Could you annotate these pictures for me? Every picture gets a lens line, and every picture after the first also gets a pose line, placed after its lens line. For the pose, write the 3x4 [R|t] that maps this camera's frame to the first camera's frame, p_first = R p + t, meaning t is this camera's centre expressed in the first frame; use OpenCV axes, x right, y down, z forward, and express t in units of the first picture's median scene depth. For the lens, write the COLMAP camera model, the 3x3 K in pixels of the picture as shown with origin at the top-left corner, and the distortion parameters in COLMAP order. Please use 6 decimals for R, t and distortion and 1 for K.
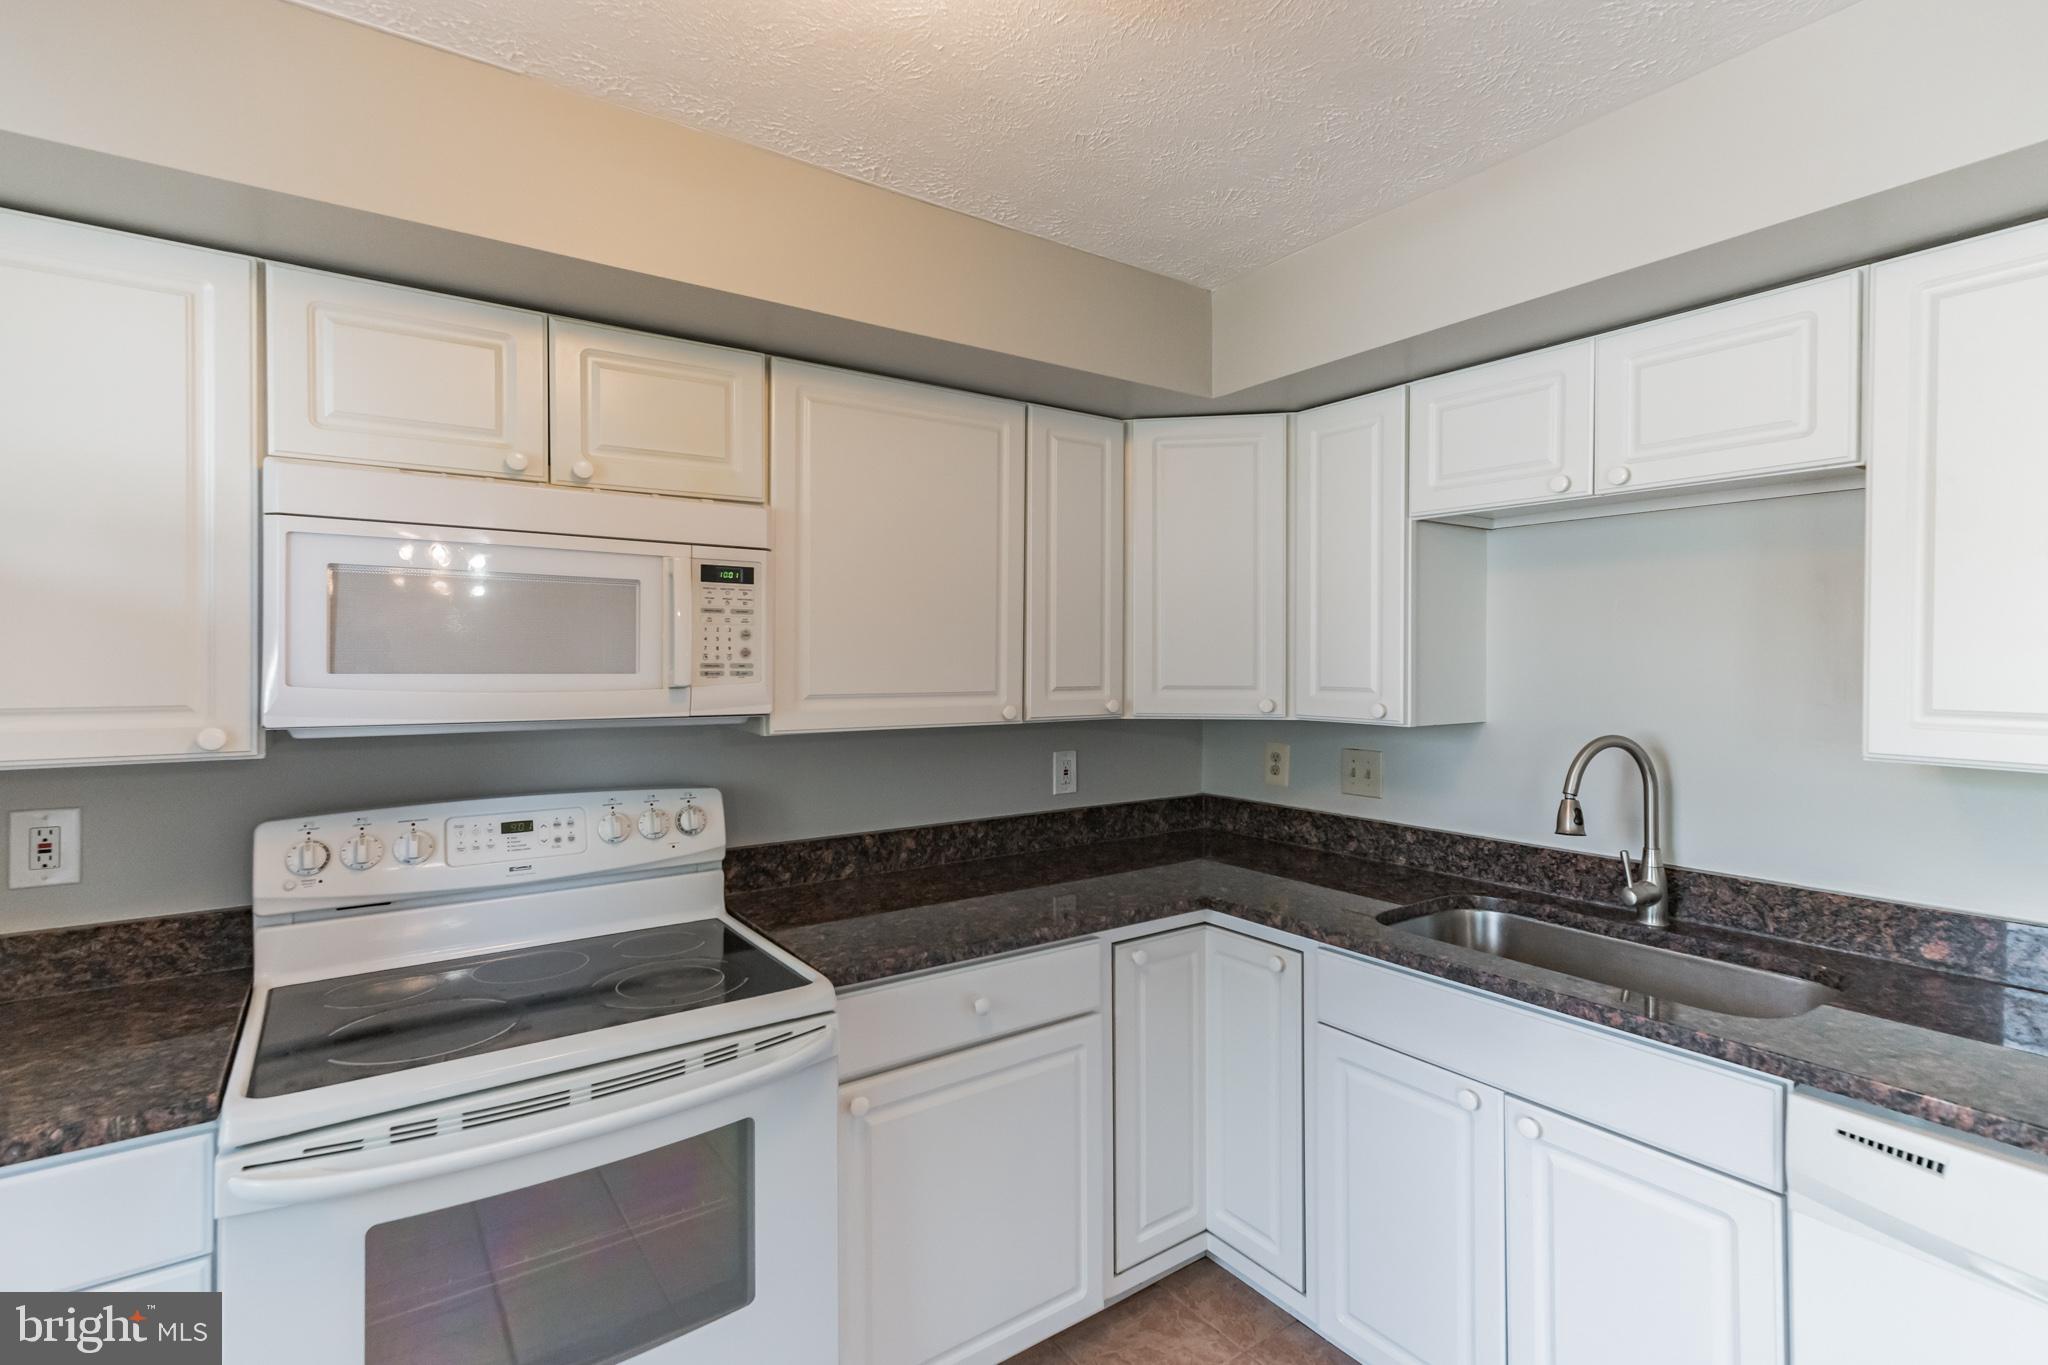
lens RADIAL K [[925.6, 0, 1105.6], [0, 925.6, 669.2], [0, 0, 1]] dist [0.016151, 0.000430]
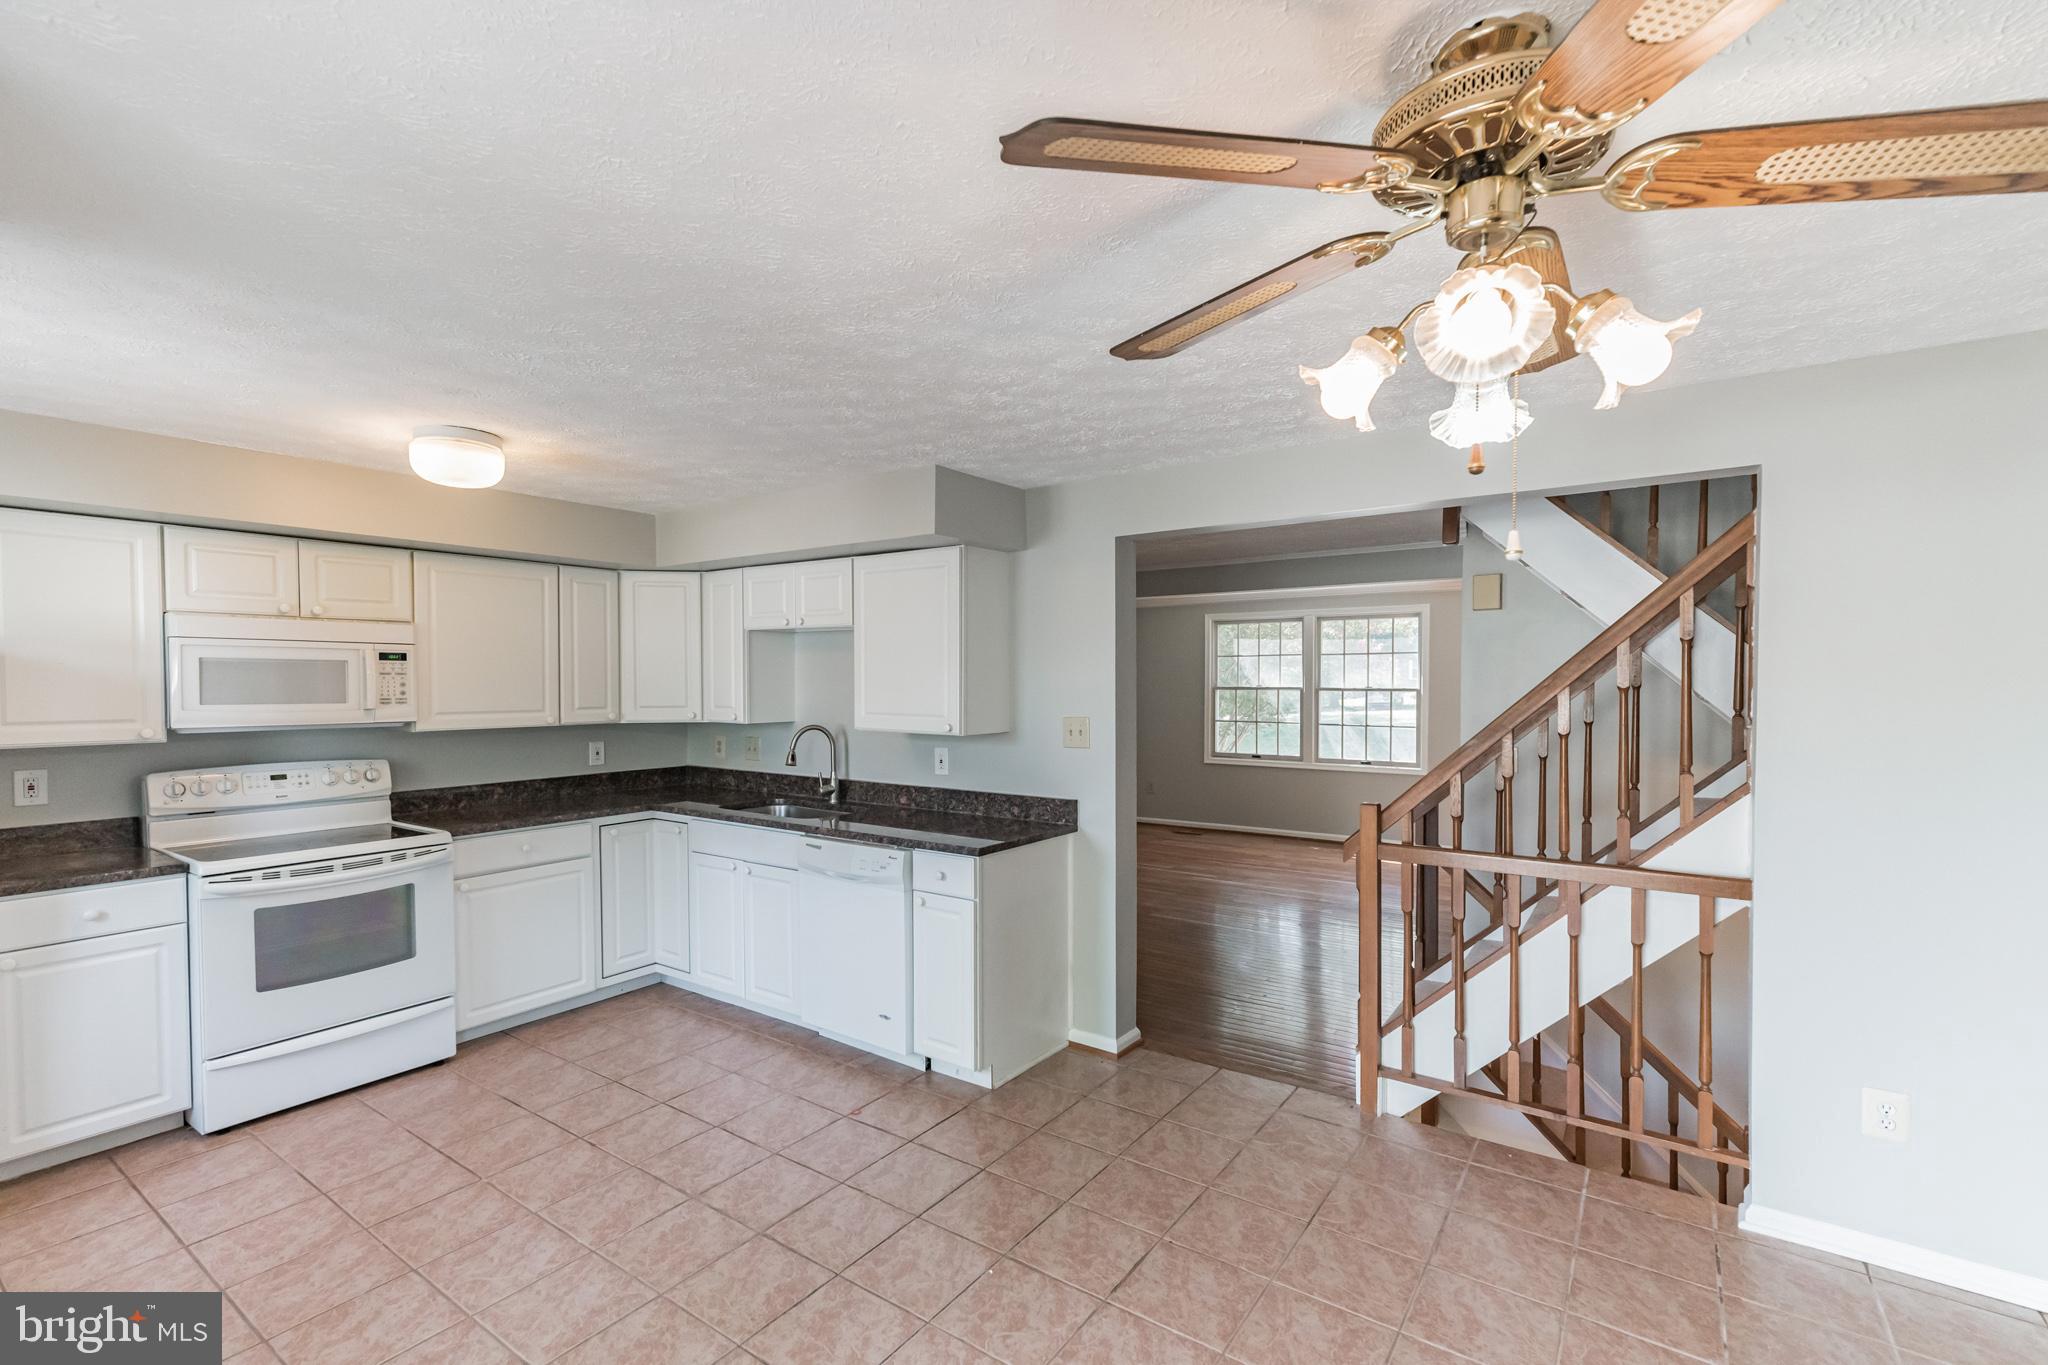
lens RADIAL K [[916.1, 0, 1031.6], [0, 916.1, 704.3], [0, 0, 1]] dist [0.008300, -0.000065]
pose [[0.966272, -0.009263, 0.257358, 0.469844], [0.004417, 0.999802, 0.019403, -0.026368], [-0.257486, -0.017612, 0.966121, -1.431270]]
